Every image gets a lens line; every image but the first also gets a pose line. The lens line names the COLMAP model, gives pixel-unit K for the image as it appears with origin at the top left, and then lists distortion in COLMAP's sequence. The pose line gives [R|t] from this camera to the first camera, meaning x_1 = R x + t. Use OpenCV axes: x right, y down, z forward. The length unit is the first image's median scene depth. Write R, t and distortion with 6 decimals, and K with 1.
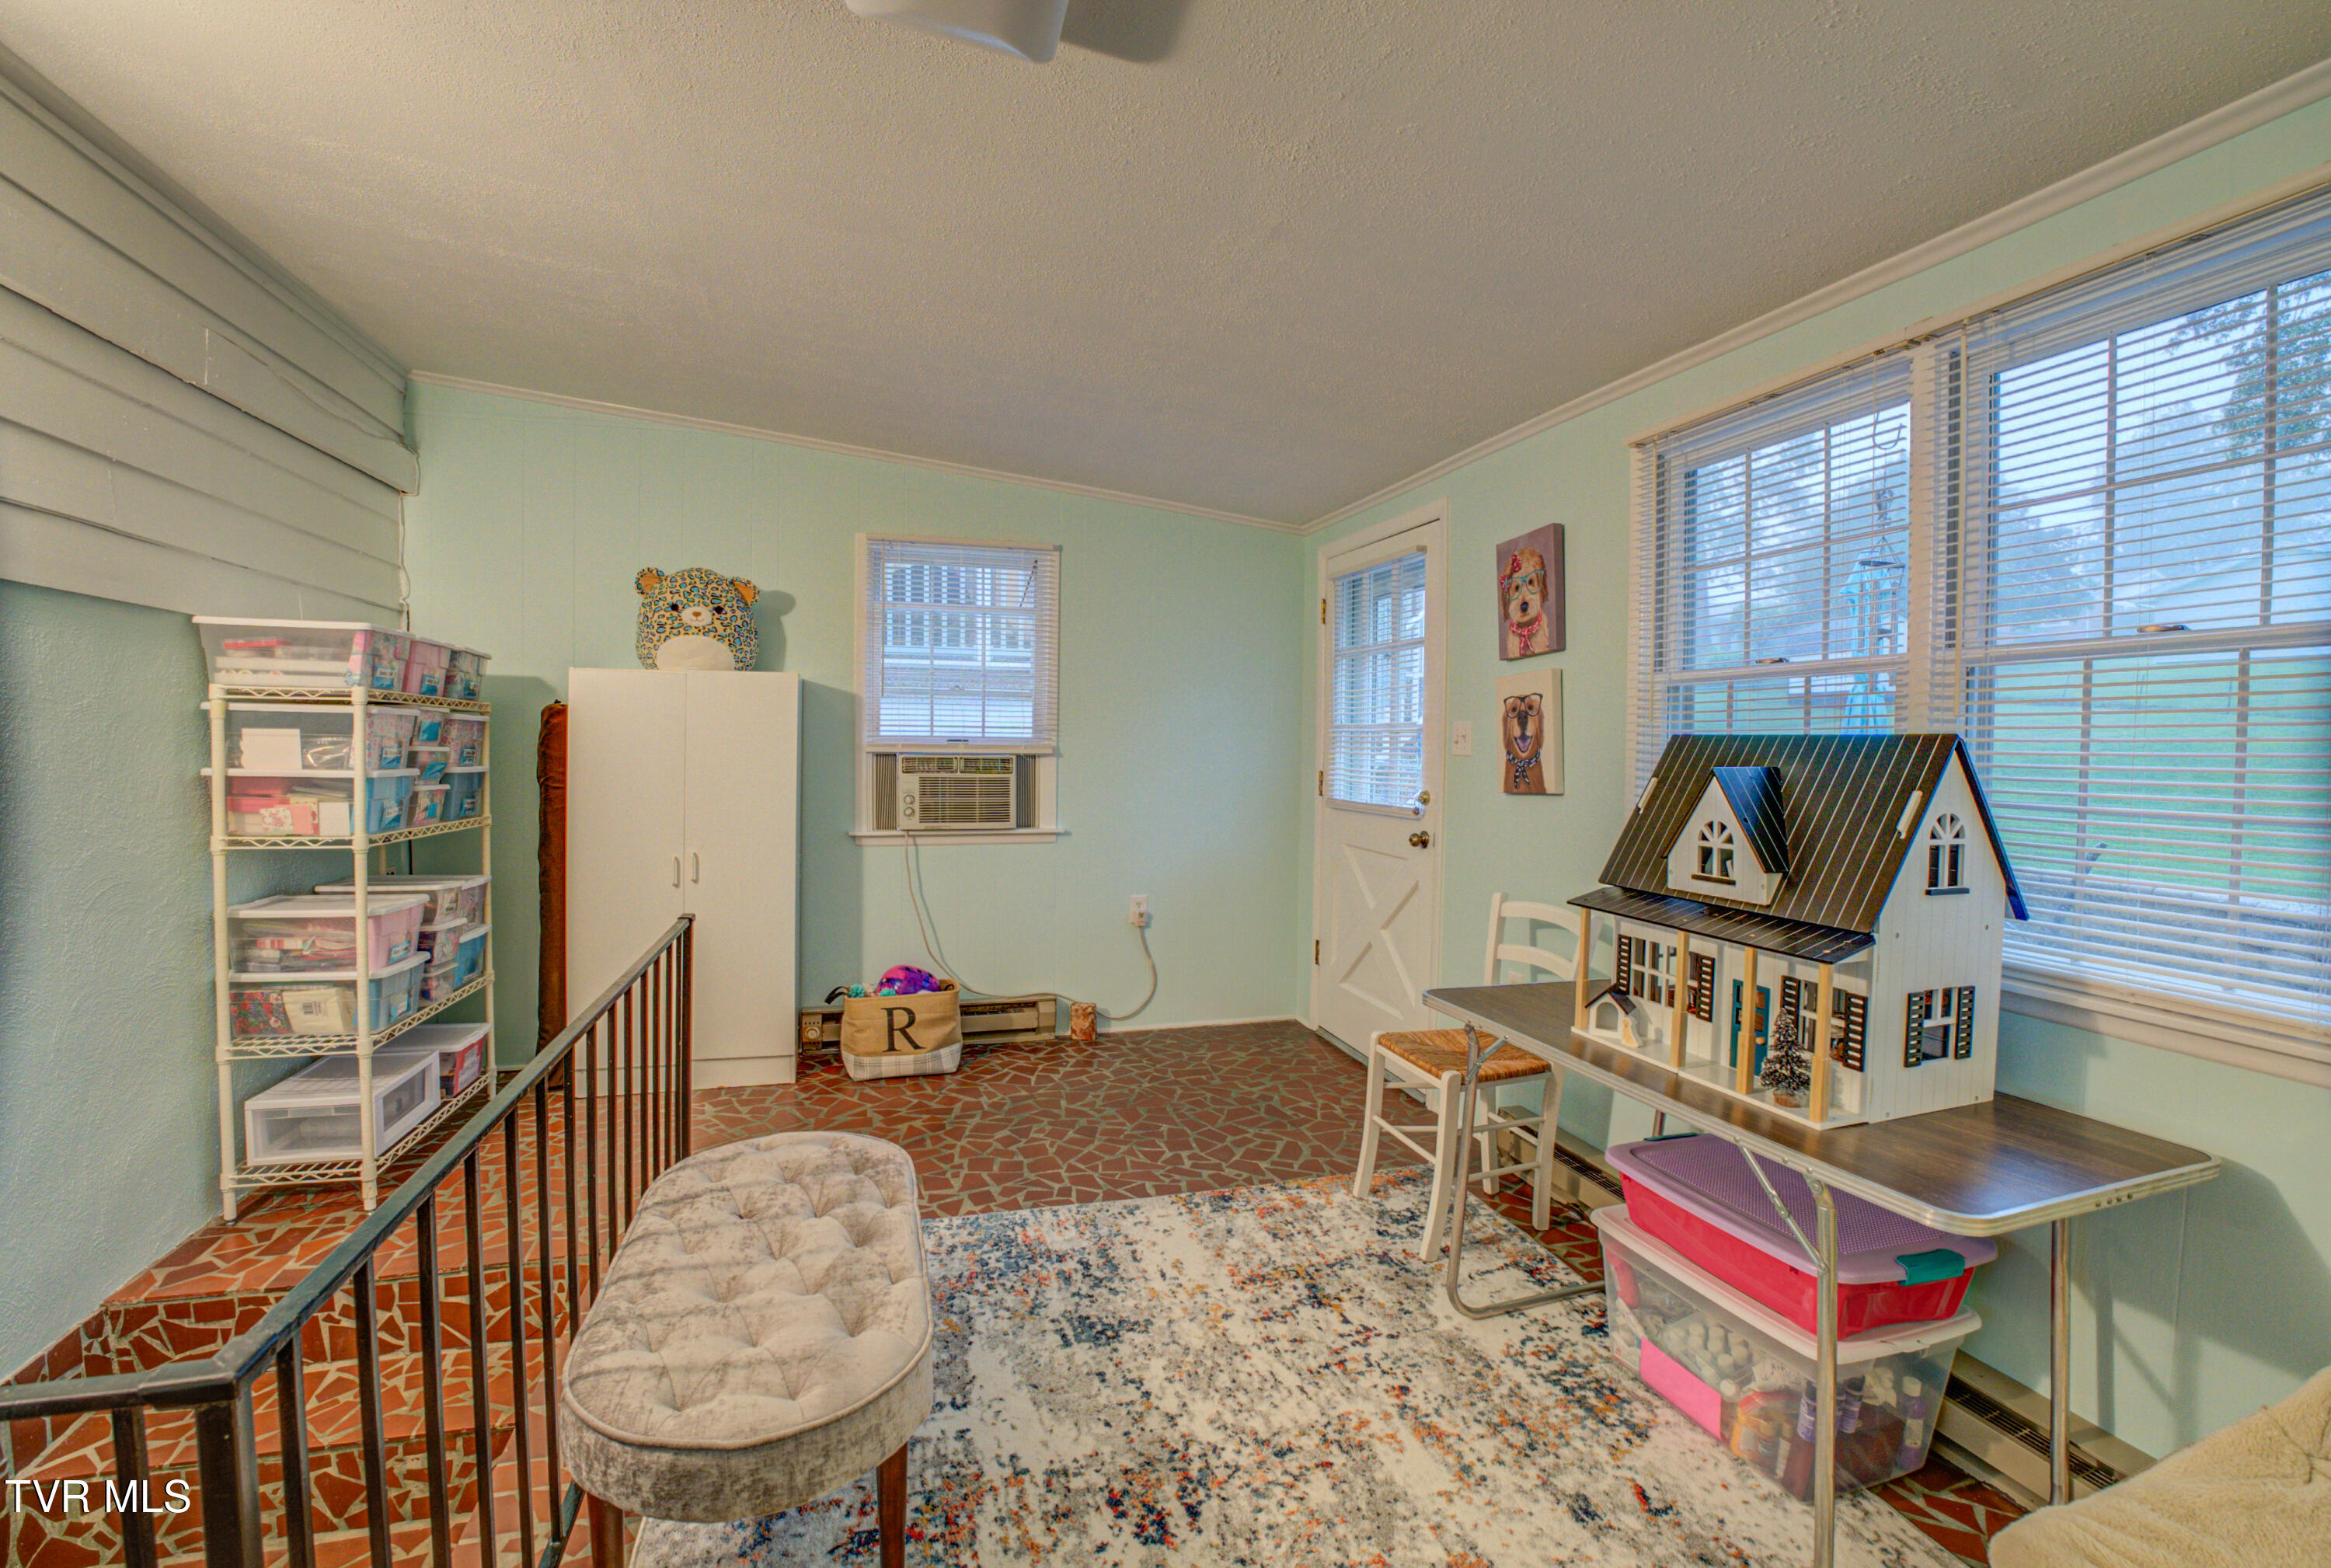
lens RADIAL K [[1022.7, 0, 1169.5], [0, 1022.7, 782.8], [0, 0, 1]] dist [-0.074861, 0.018352]
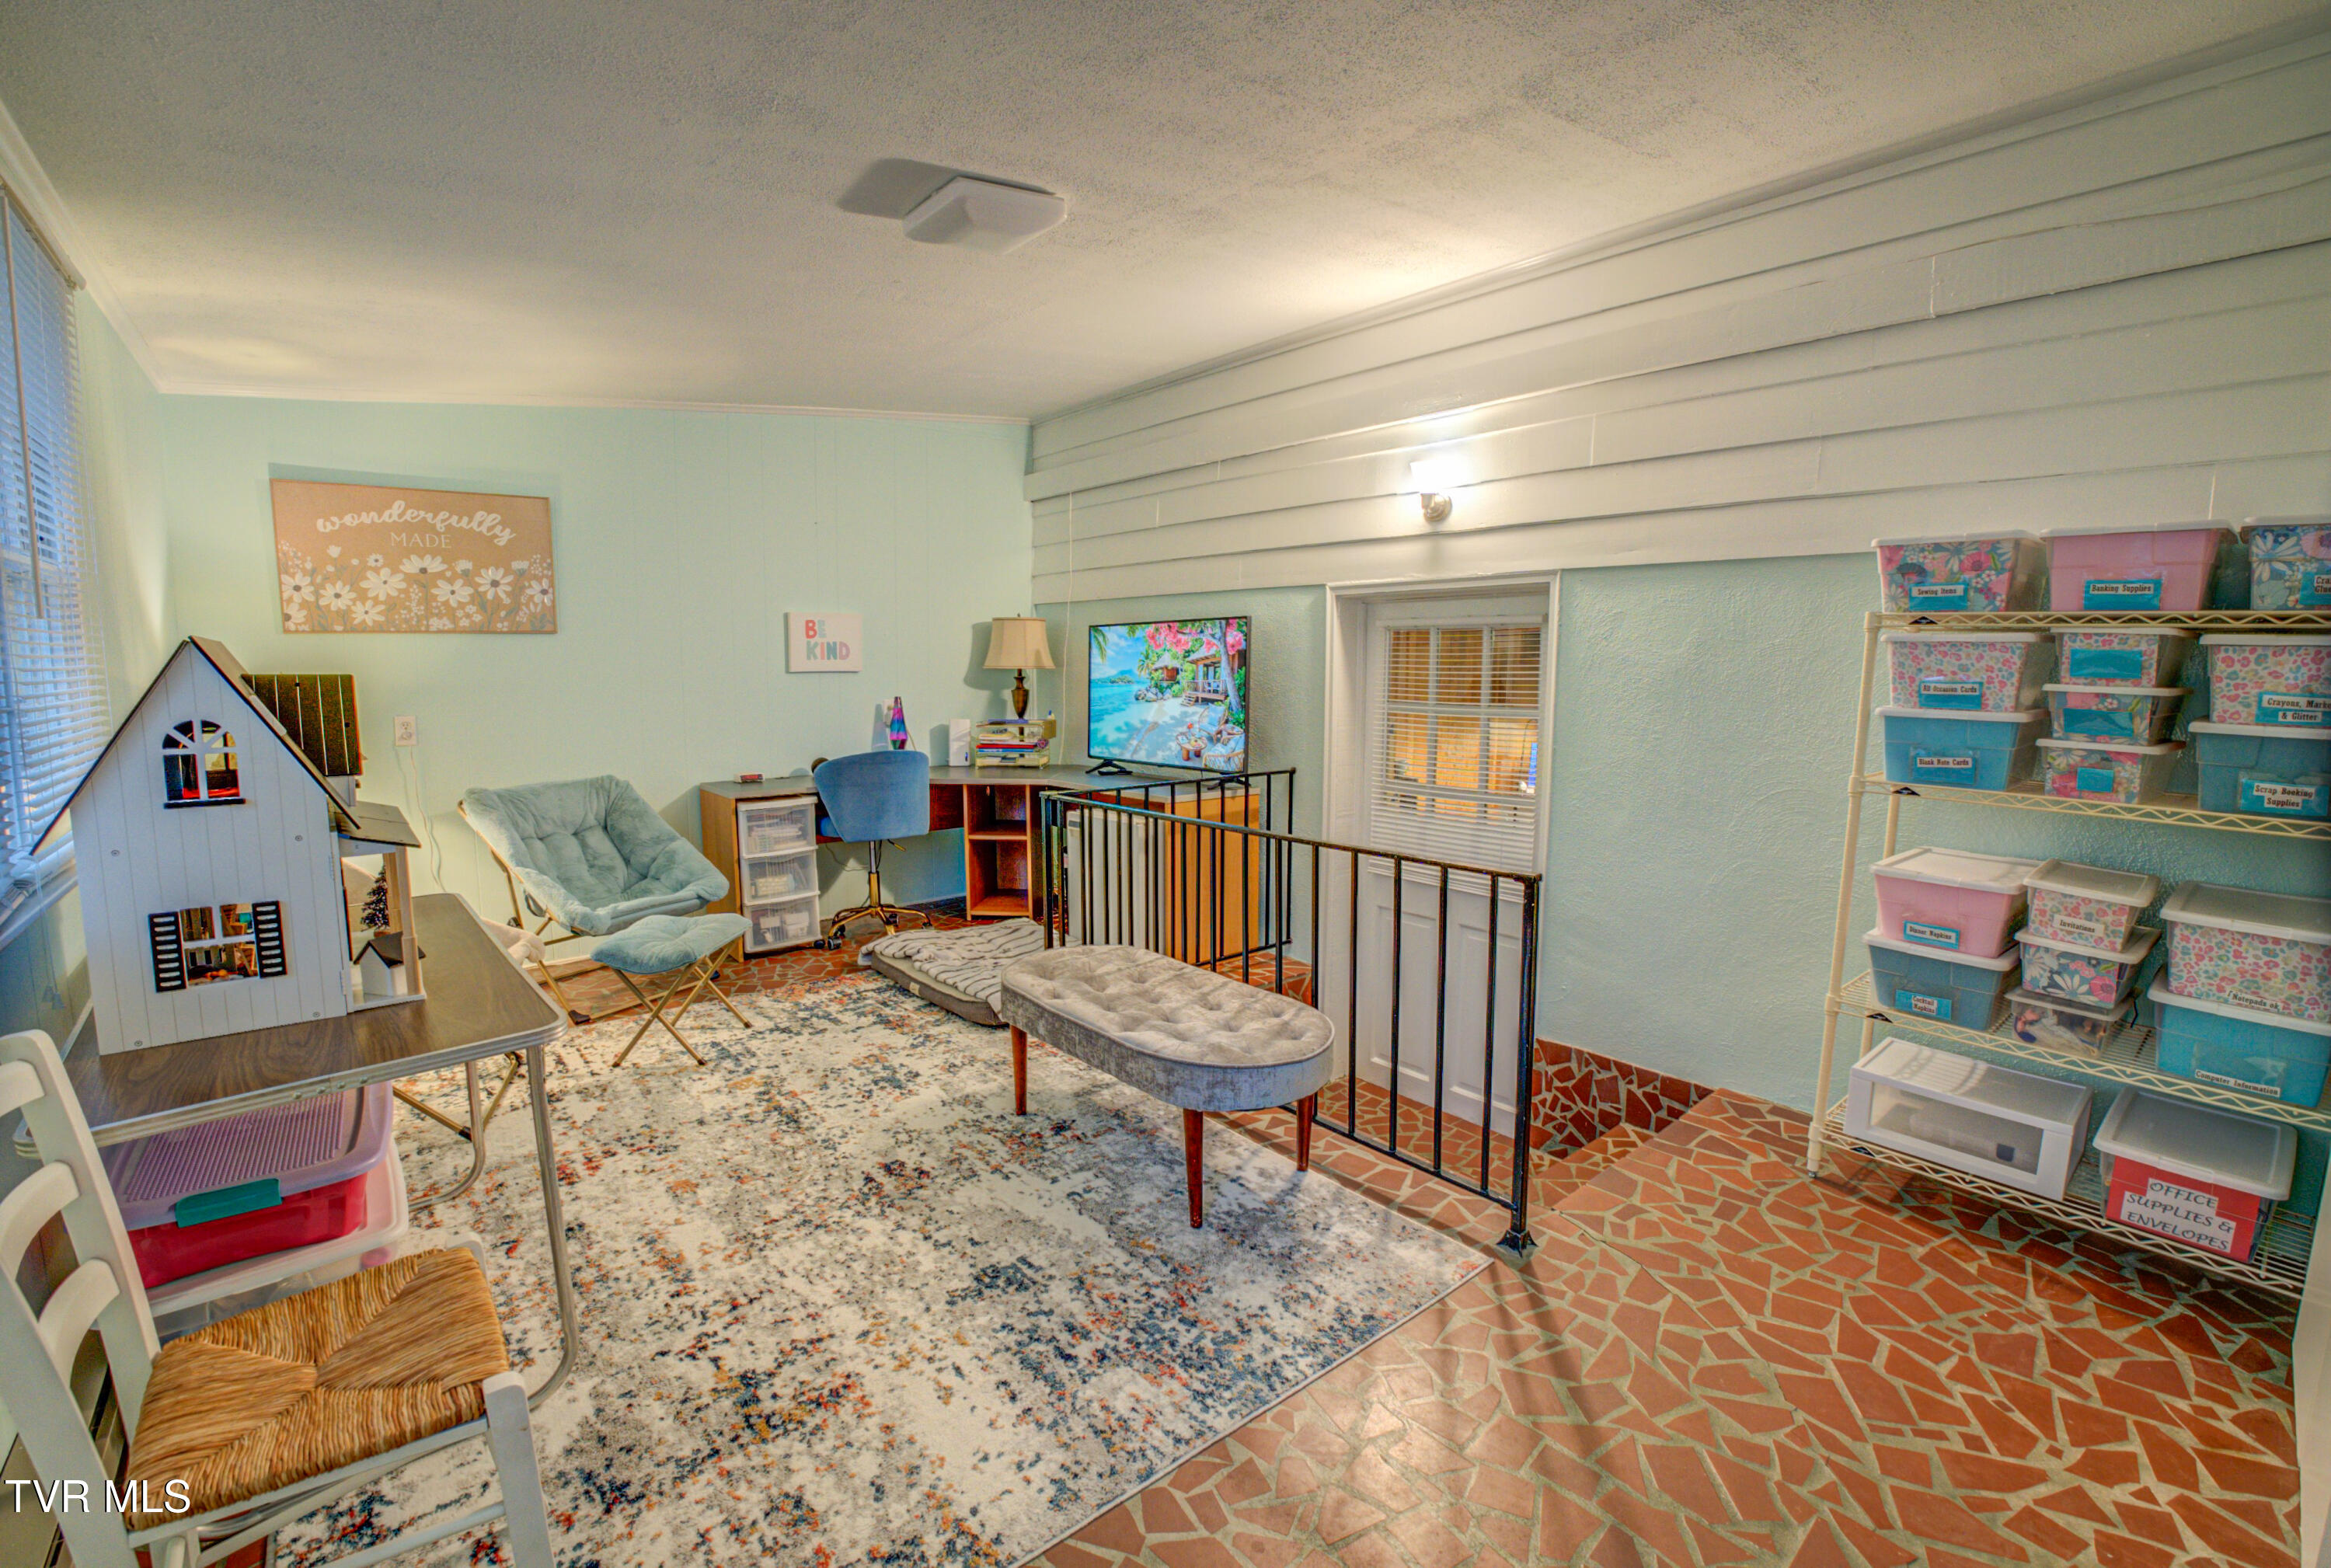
lens RADIAL K [[1022.7, 0, 1169.5], [0, 1022.7, 782.8], [0, 0, 1]] dist [-0.074861, 0.018352]
pose [[-0.917288, 0.029113, -0.397160, 0.145722], [-0.031050, 0.989059, 0.144215, -0.062997], [0.397013, 0.144619, -0.906348, 1.859536]]
